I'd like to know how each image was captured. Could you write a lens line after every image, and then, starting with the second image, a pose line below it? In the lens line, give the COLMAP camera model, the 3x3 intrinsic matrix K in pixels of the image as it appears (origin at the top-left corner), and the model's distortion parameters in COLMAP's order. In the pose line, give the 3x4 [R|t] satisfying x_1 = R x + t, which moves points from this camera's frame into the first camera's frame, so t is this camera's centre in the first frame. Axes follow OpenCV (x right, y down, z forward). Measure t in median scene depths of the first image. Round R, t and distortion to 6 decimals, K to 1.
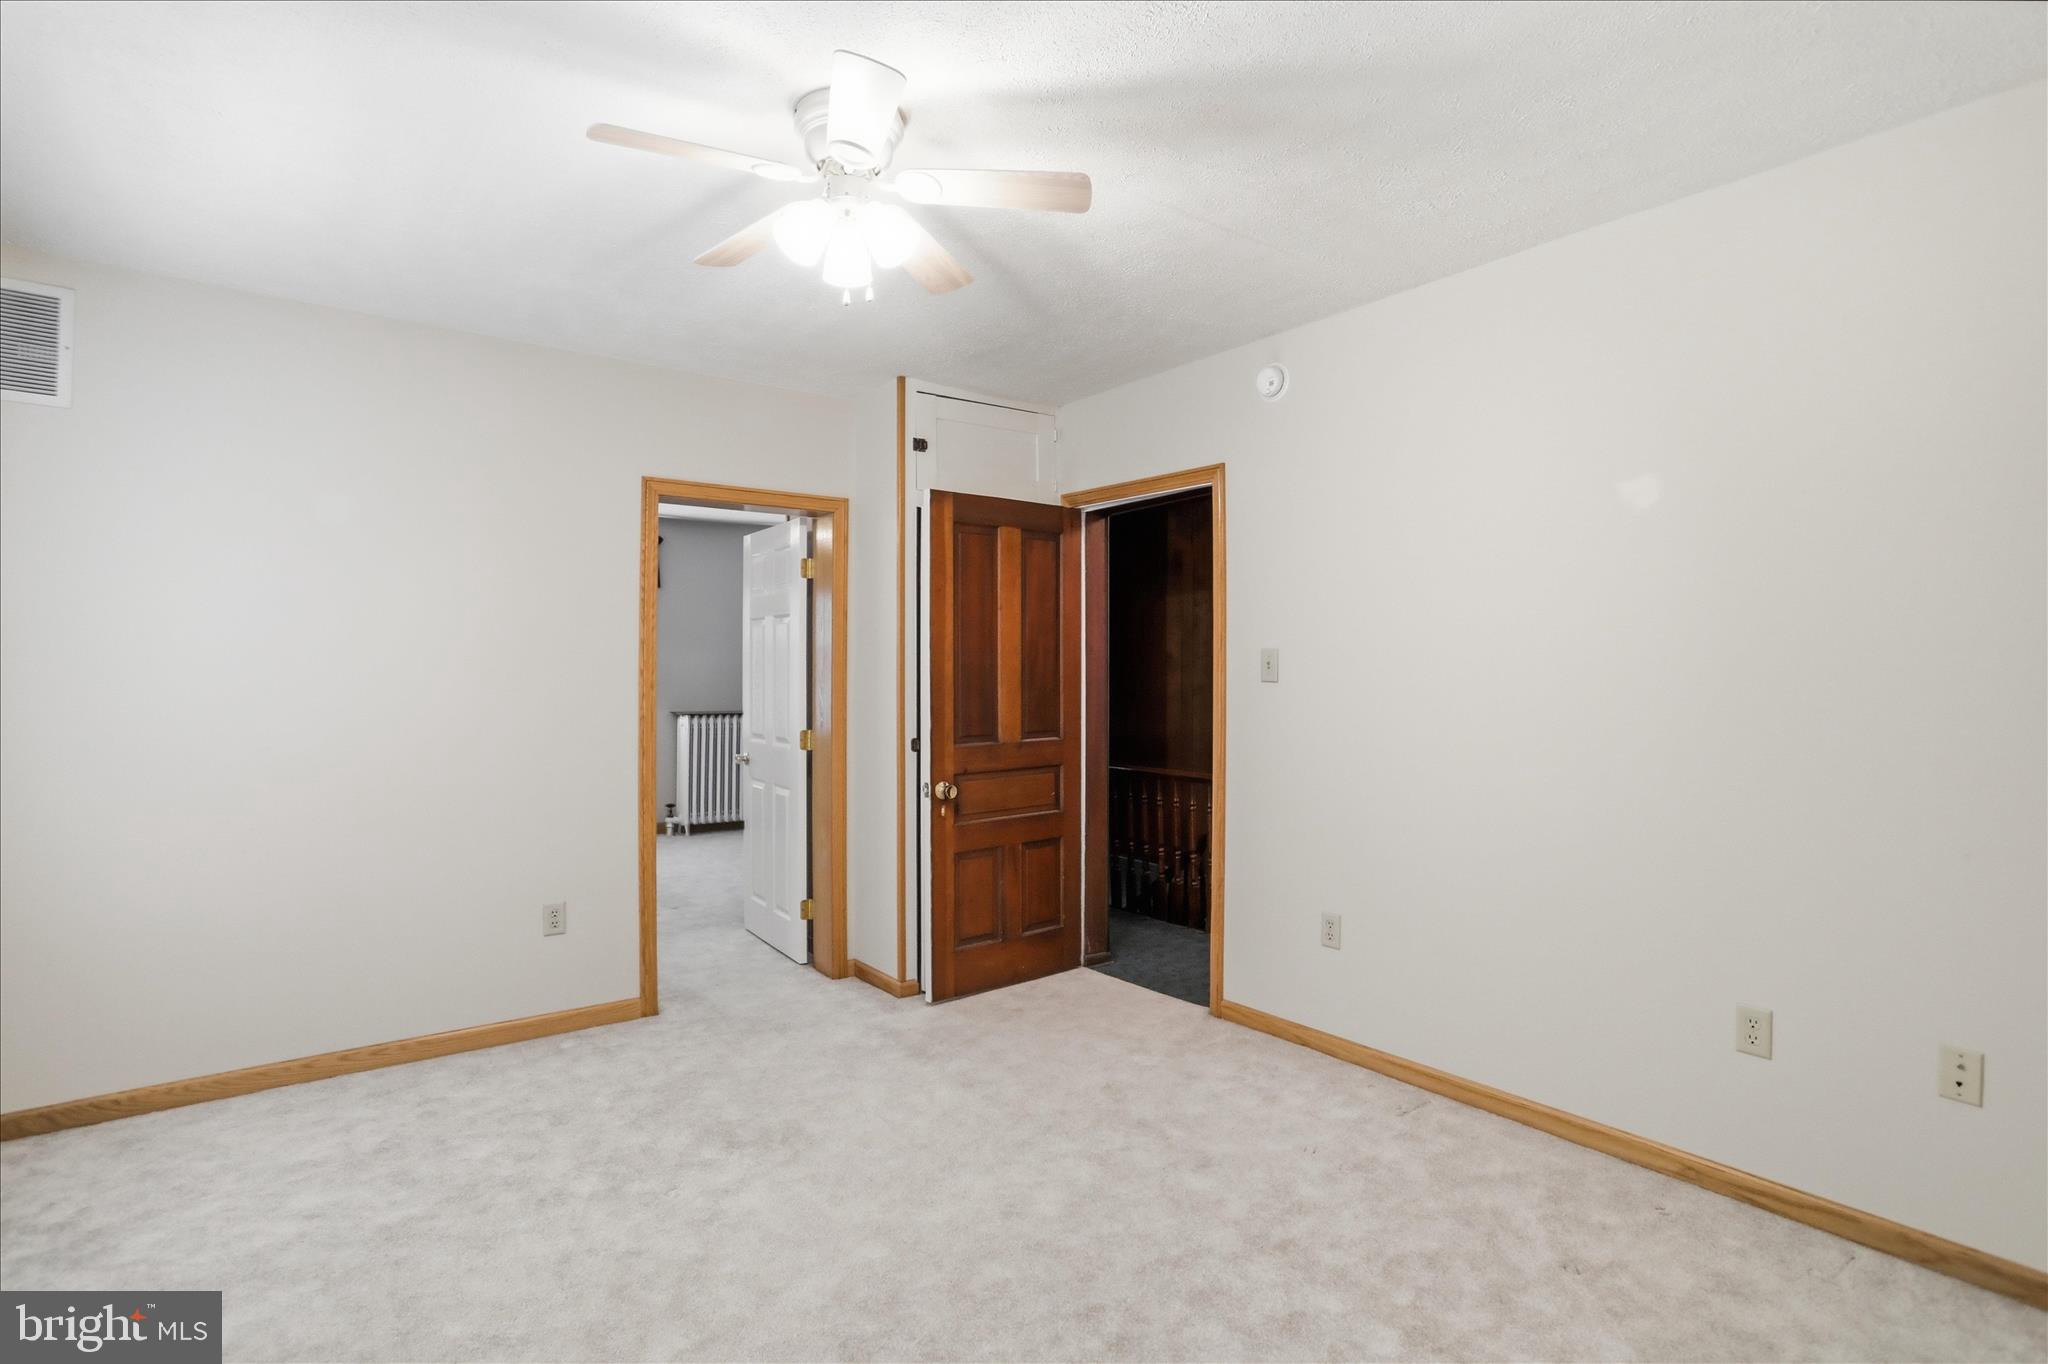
lens RADIAL K [[1018.4, 0, 1019.2], [0, 1018.4, 669.1], [0, 0, 1]] dist [-0.068620, 0.027480]
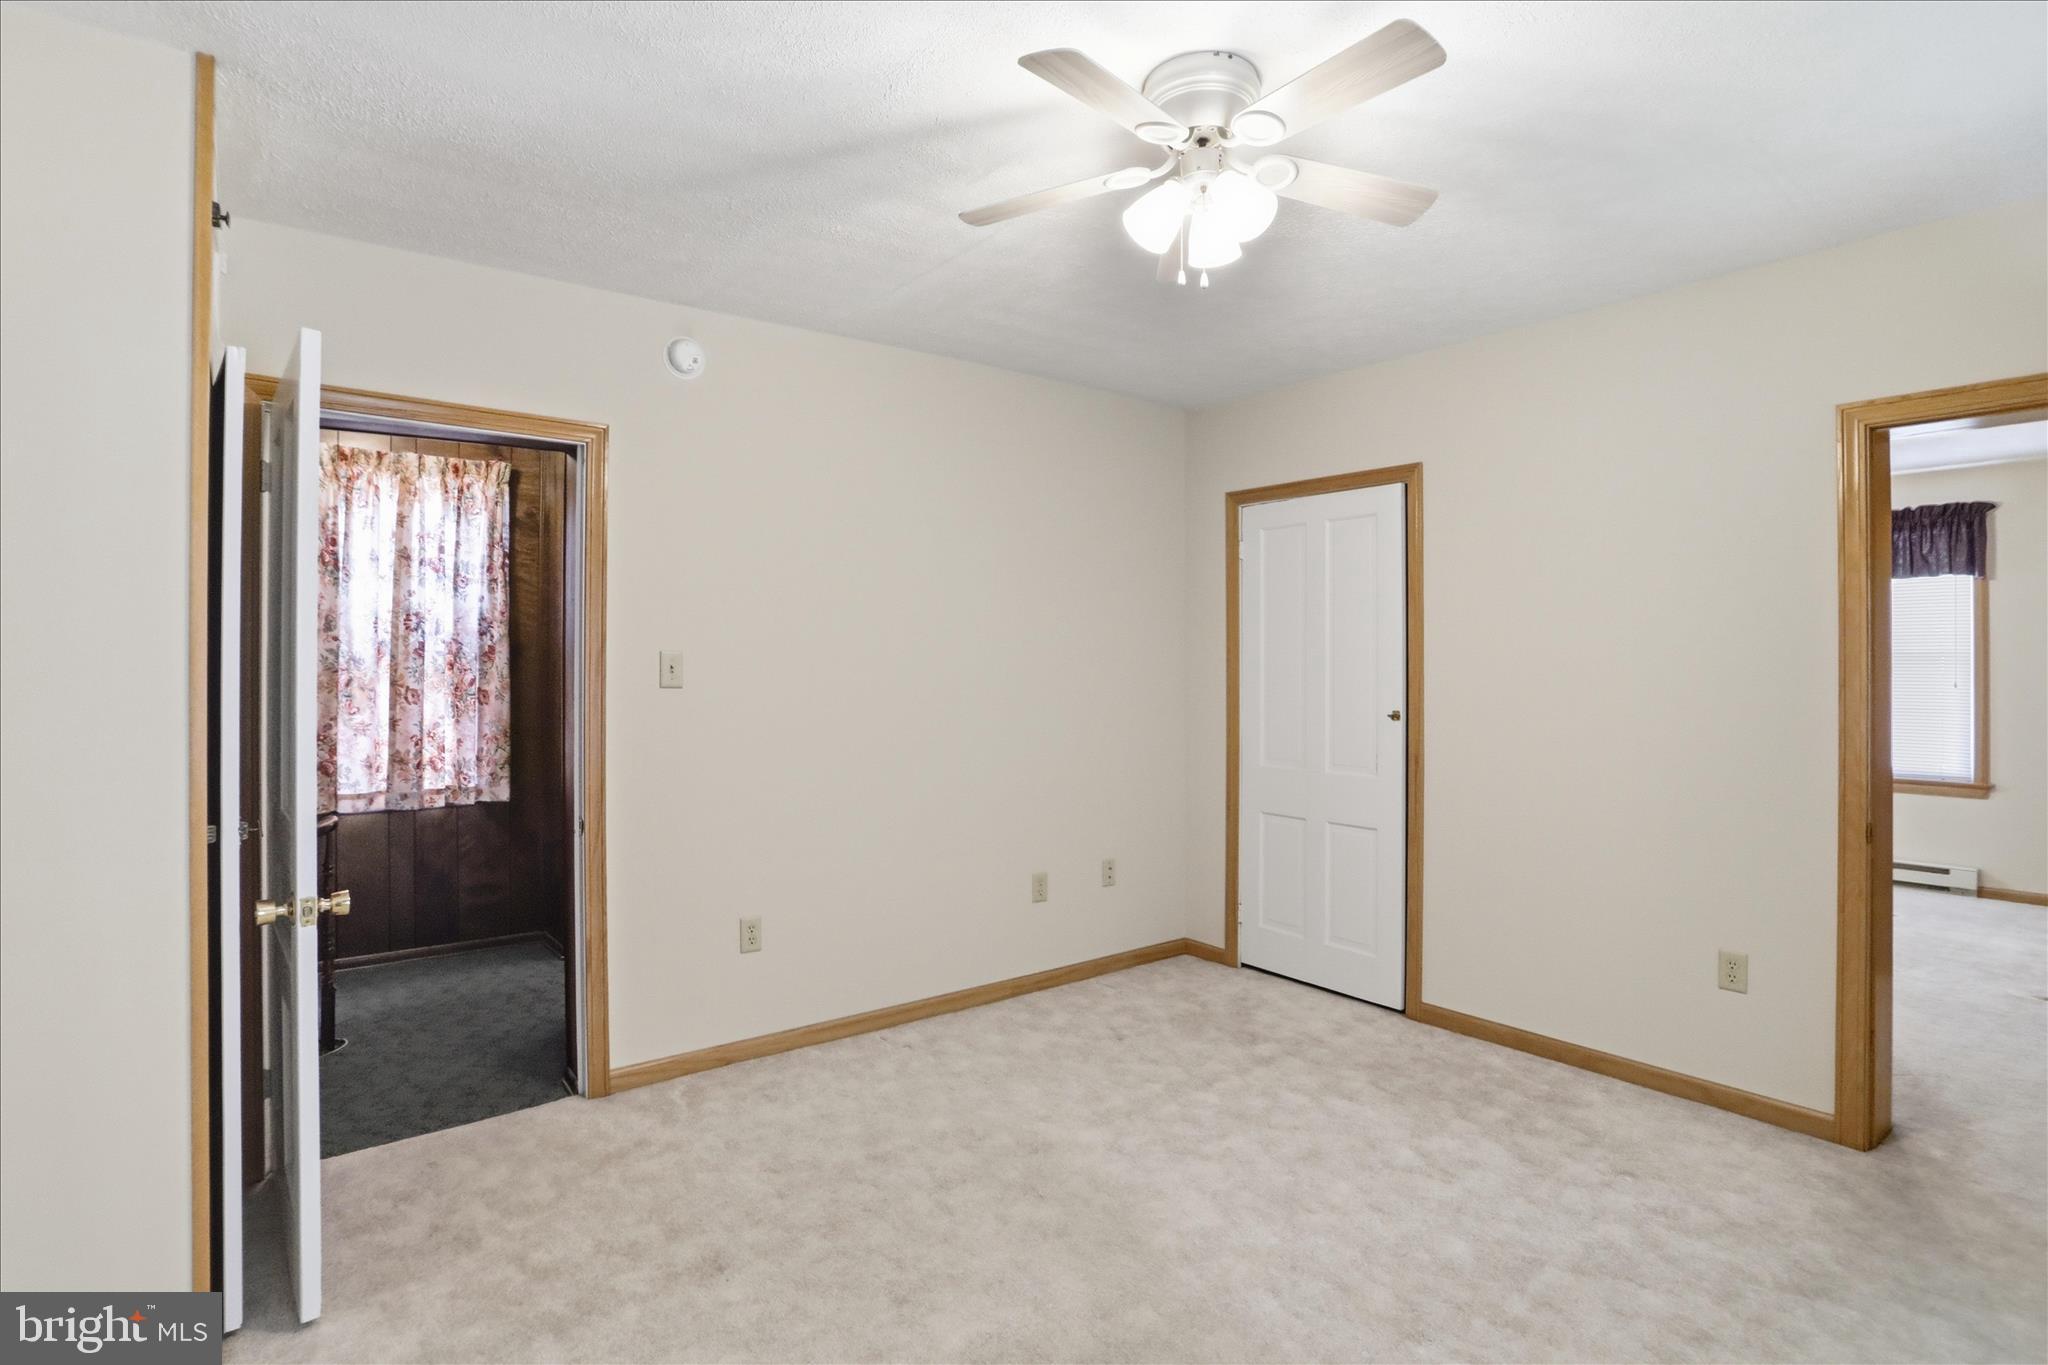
lens RADIAL K [[1018.4, 0, 1019.2], [0, 1018.4, 669.6], [0, 0, 1]] dist [-0.068620, 0.027480]
pose [[-0.020269, 0.000867, 0.999794, -0.789365], [0.004733, 0.999989, -0.000771, -0.000660], [-0.999783, 0.004716, -0.020272, 0.855063]]
